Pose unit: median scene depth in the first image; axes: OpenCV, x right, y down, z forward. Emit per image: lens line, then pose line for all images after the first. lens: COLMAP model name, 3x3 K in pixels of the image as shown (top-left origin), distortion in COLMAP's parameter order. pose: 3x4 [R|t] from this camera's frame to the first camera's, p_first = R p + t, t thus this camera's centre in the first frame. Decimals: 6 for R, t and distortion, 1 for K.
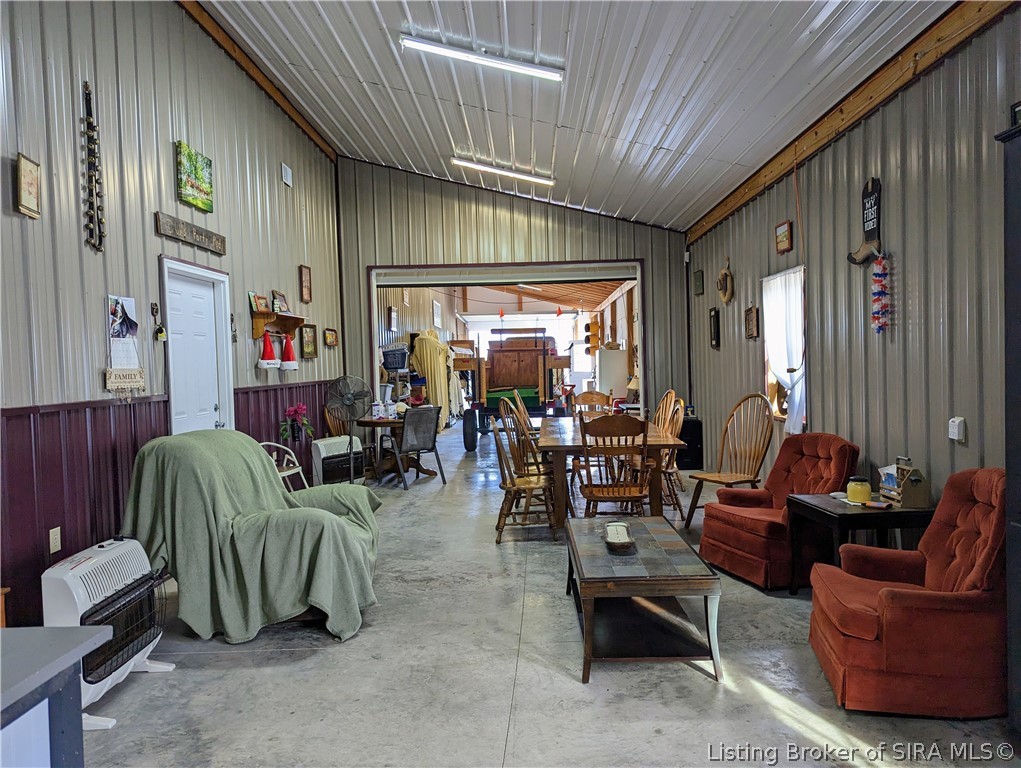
lens RADIAL K [[726.6, 0, 510.5], [0, 726.6, 384.0], [0, 0, 1]] dist [0.054639, -0.057179]
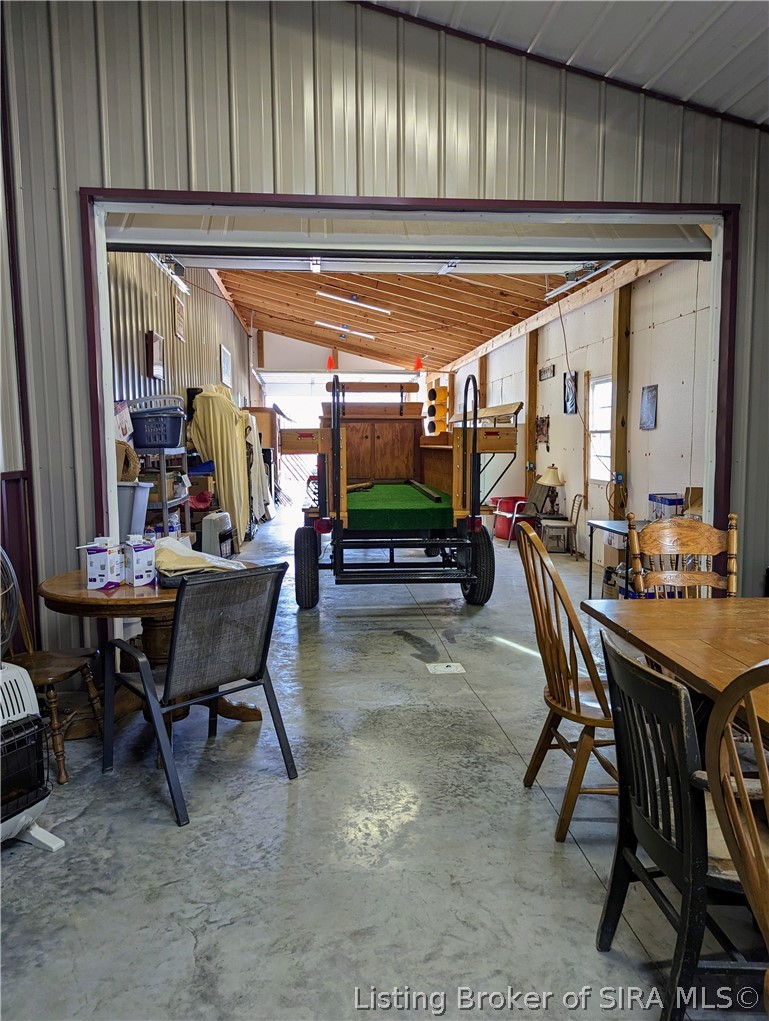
lens RADIAL K [[726.6, 0, 384.5], [0, 726.6, 510.5], [0, 0, 1]] dist [0.054639, -0.057179]
pose [[0.991129, 0.007395, 0.132700, -0.067713], [-0.016086, 0.997785, 0.064544, -0.011750], [-0.131929, -0.066106, 0.989052, 0.459119]]
